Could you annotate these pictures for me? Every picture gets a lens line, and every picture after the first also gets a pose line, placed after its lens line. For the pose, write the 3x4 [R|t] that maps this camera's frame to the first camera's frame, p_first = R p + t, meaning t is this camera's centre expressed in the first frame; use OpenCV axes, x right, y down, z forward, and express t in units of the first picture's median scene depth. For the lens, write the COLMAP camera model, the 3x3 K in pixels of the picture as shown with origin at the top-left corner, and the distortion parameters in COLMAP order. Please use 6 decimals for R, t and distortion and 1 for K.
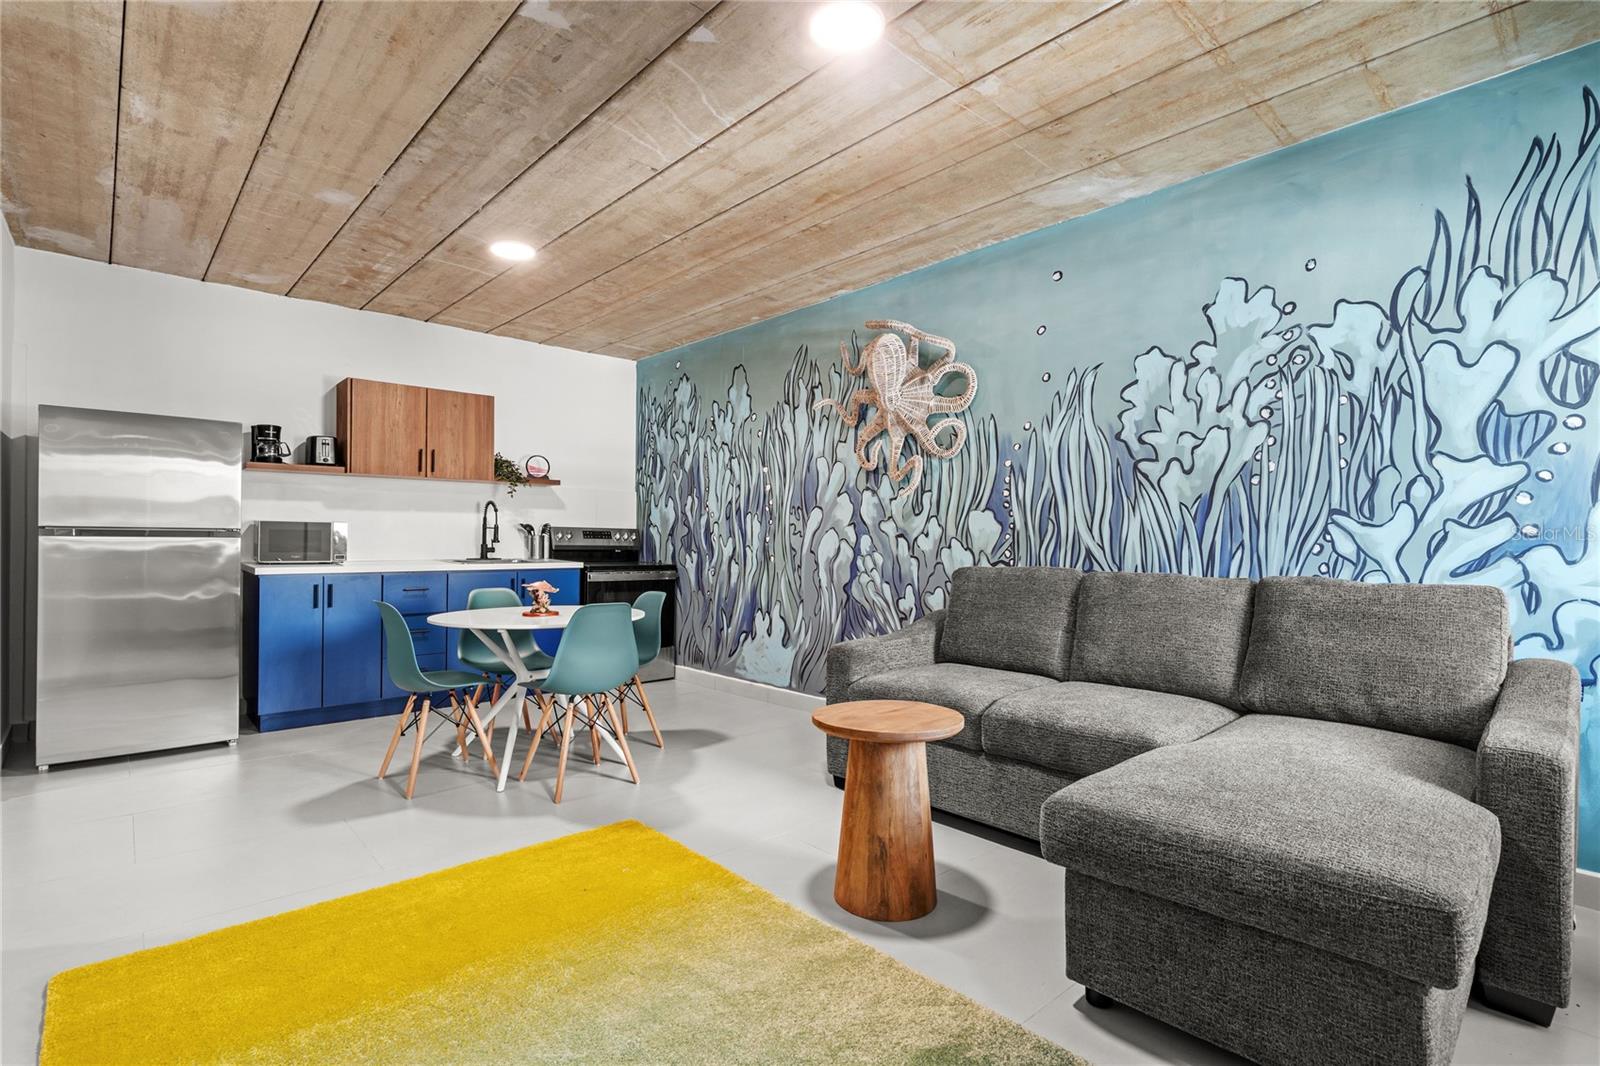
lens RADIAL K [[785.3, 0, 834.4], [0, 785.3, 539.9], [0, 0, 1]] dist [0.000812, 0.001130]
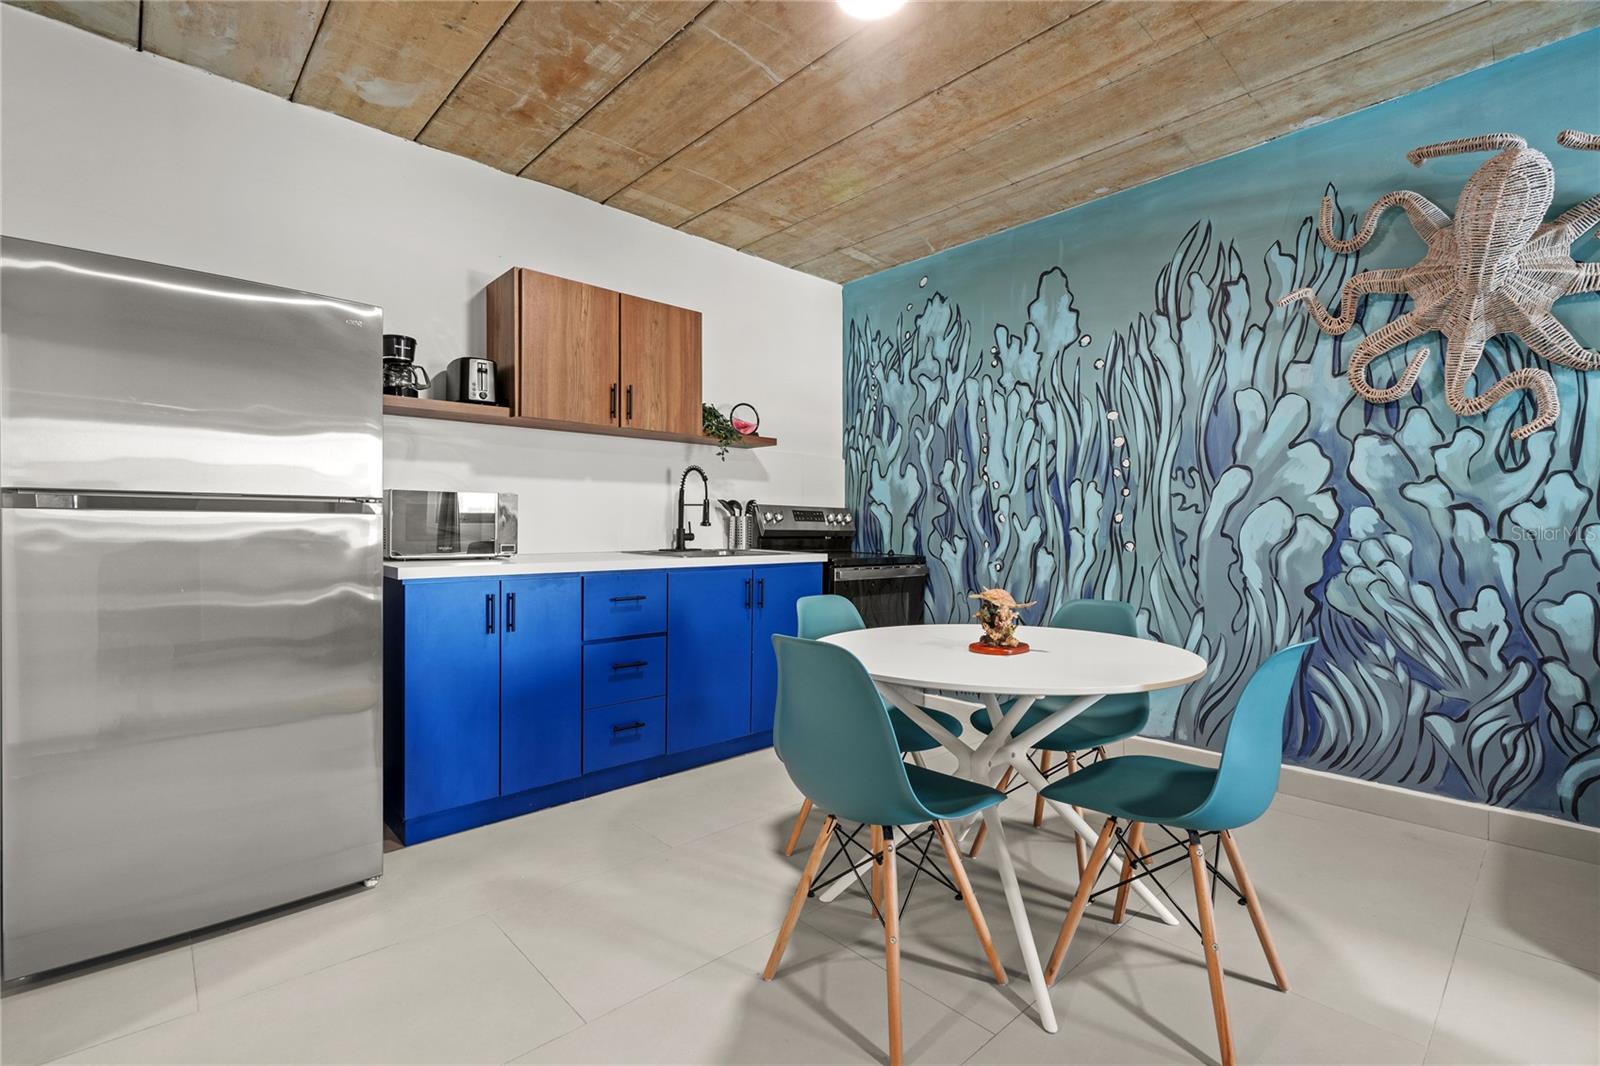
lens RADIAL K [[715.5, 0, 810.0], [0, 715.5, 535.0], [0, 0, 1]] dist [-0.004672, 0.002316]
pose [[0.999926, -0.006017, 0.010560, -0.424064], [0.005947, 0.999960, 0.006670, 0.009959], [-0.010600, -0.006607, 0.999922, 0.455382]]
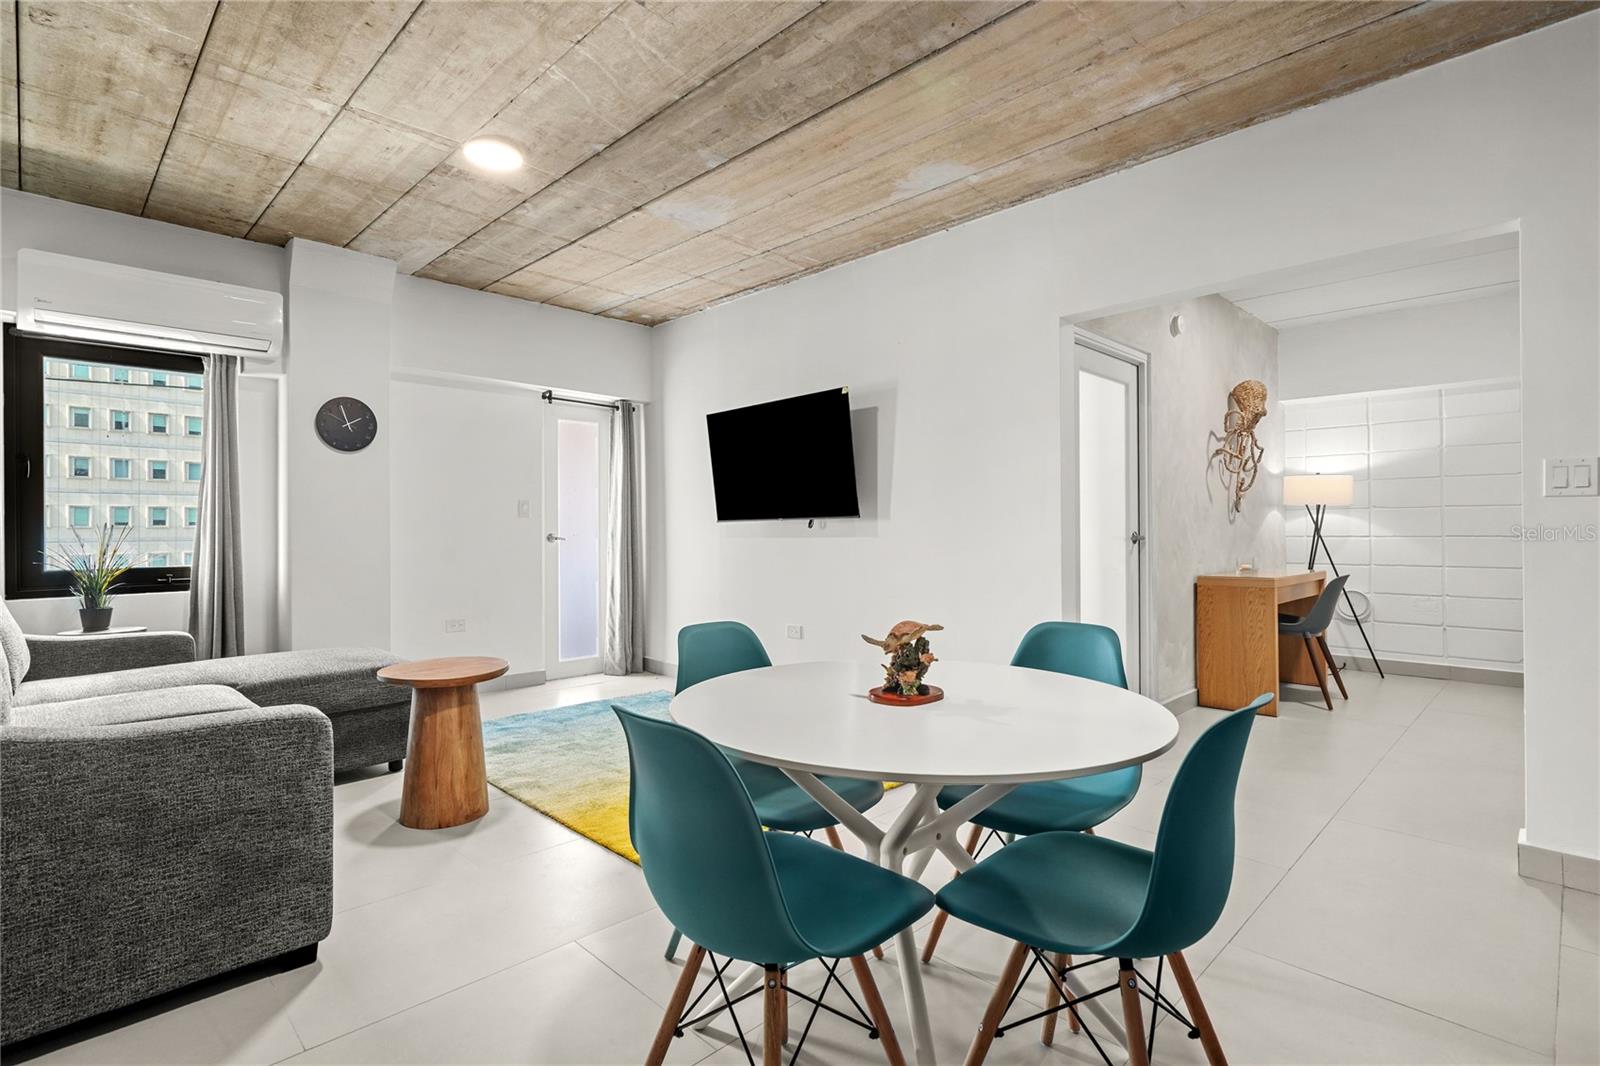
lens RADIAL K [[750.0, 0, 798.2], [0, 750.0, 517.7], [0, 0, 1]] dist [-0.003334, 0.000051]
pose [[-0.999504, -0.002101, -0.031406, -0.254083], [-0.001474, 0.999799, -0.019989, 0.004086], [0.031442, -0.019932, -0.999307, 1.235727]]
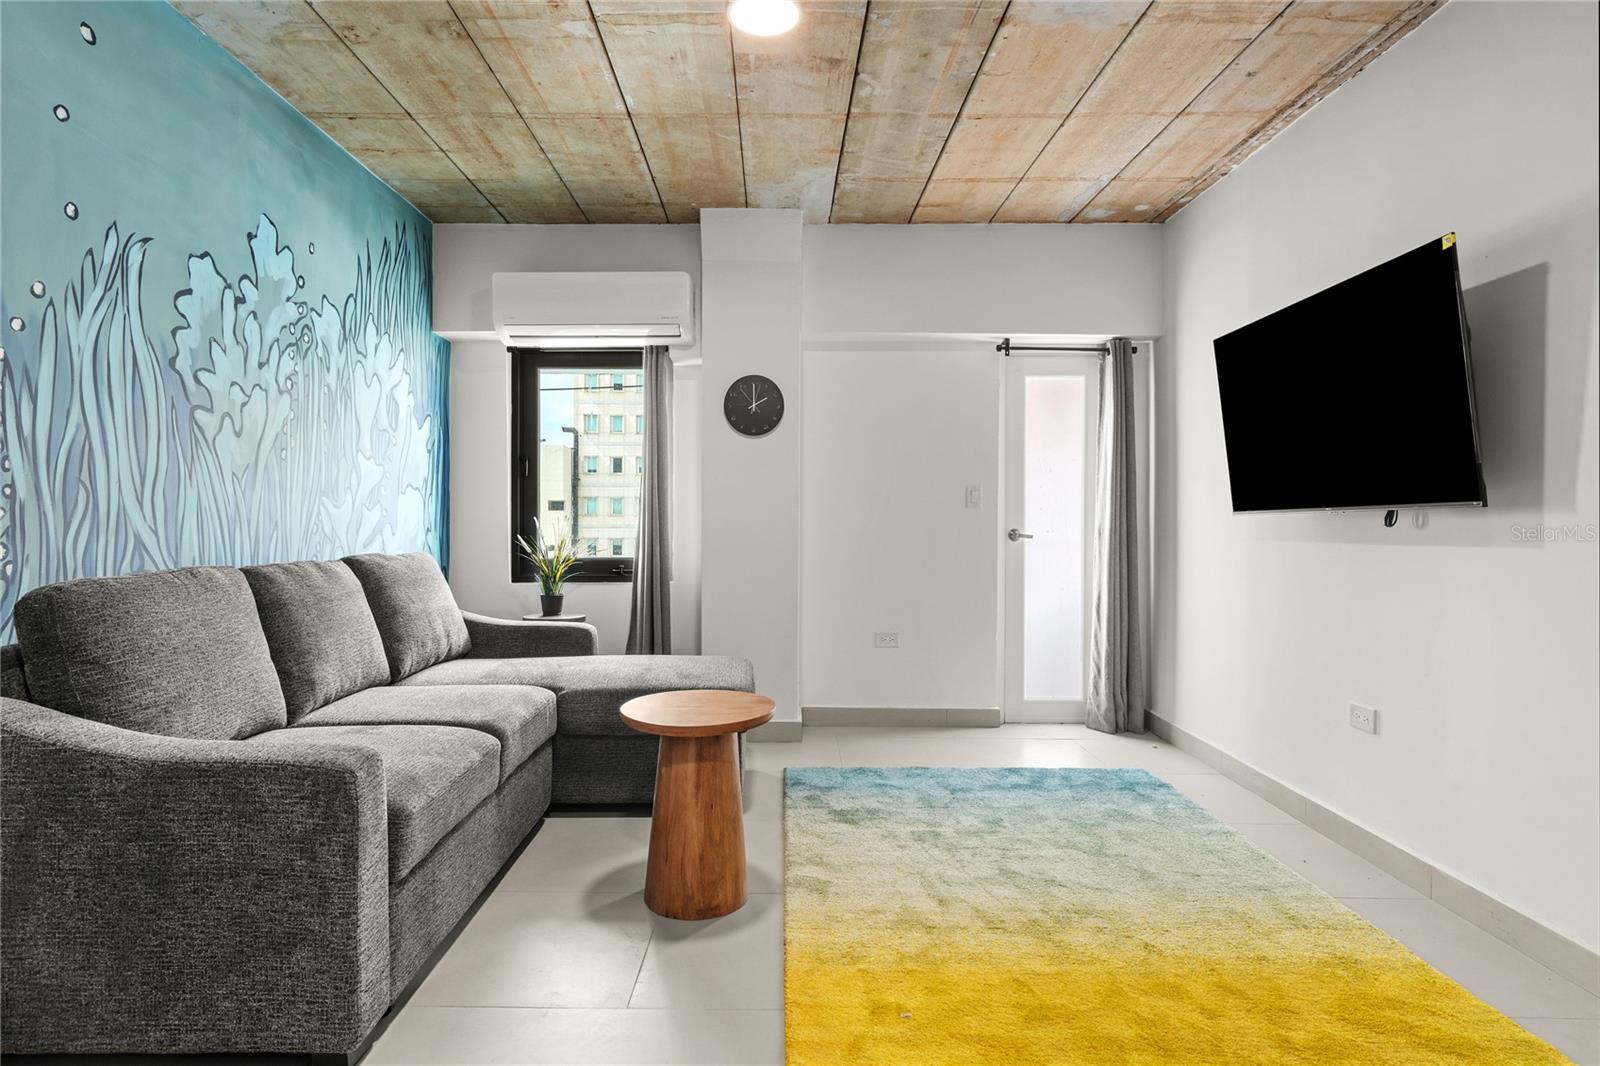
lens RADIAL K [[841.6, 0, 802.9], [0, 841.6, 520.4], [0, 0, 1]] dist [0.001280, 0.000288]
pose [[-0.735475, -0.006918, 0.677517, -0.404939], [-0.007873, 0.999968, 0.001663, -0.004212], [-0.677507, -0.004111, -0.735505, 0.928336]]
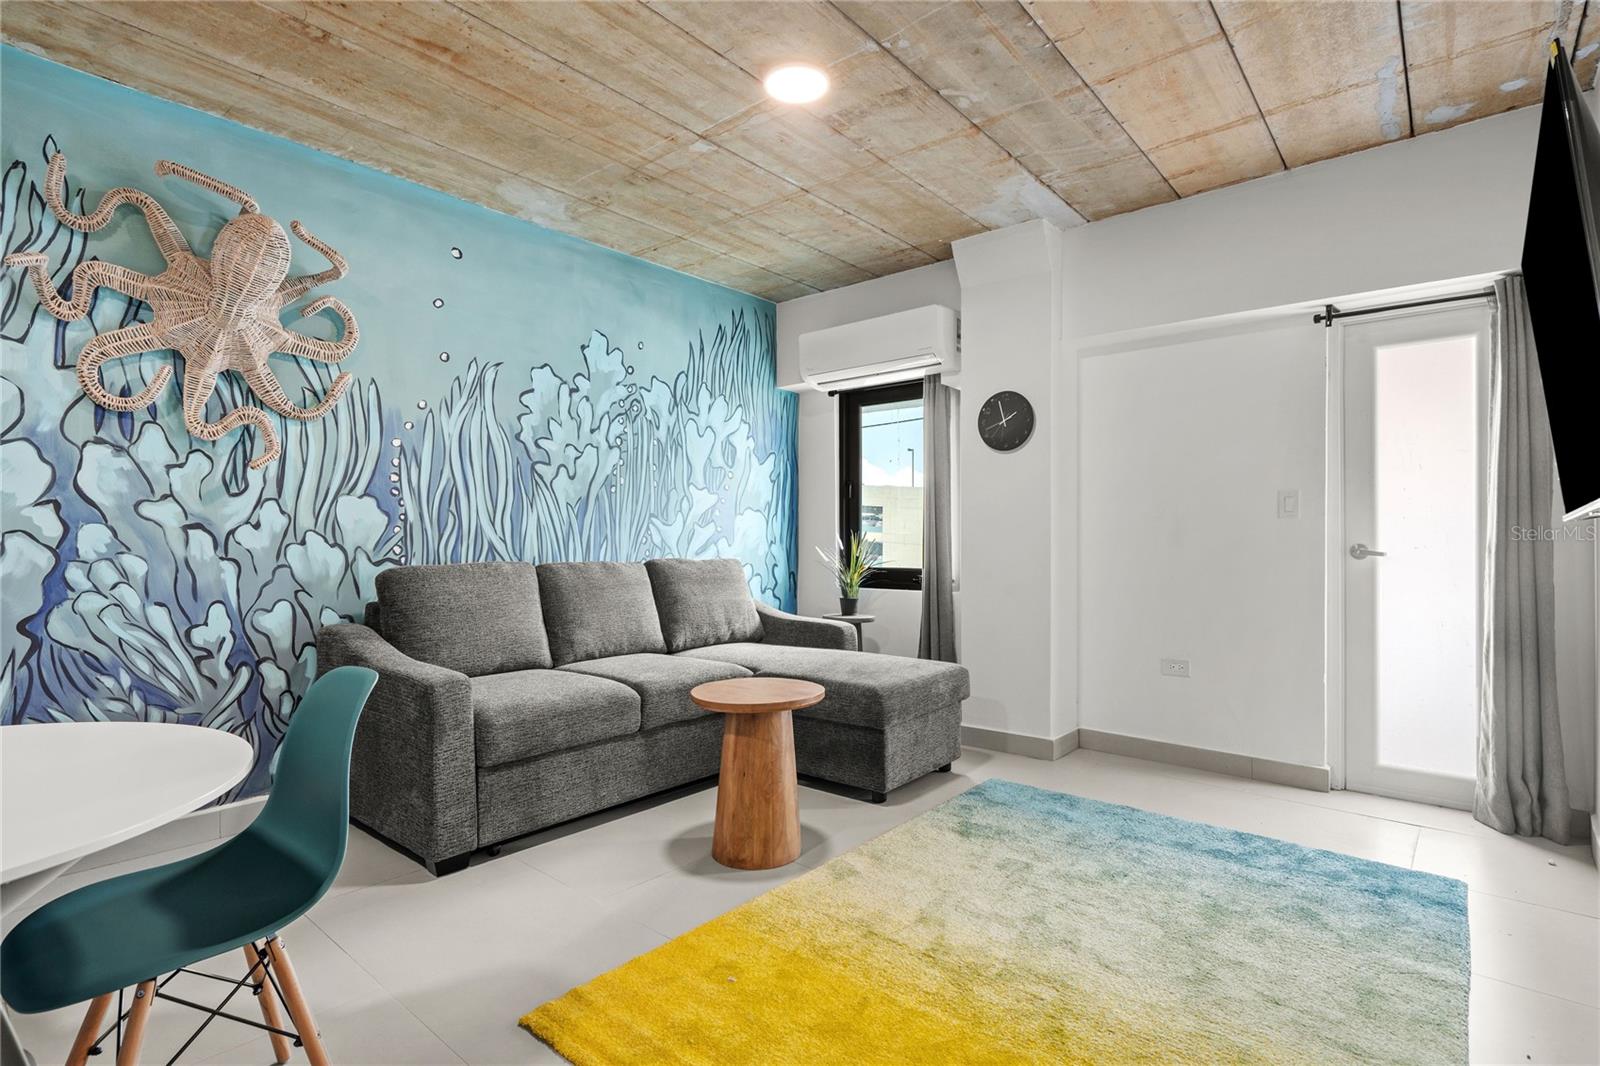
lens RADIAL K [[785.3, 0, 800.1], [0, 785.3, 528.0], [0, 0, 1]] dist [0.000812, 0.001130]
pose [[-0.120326, 0.006386, 0.992714, -0.593905], [-0.003787, 0.999969, -0.006891, -0.001472], [-0.992727, -0.004588, -0.120298, 0.597617]]
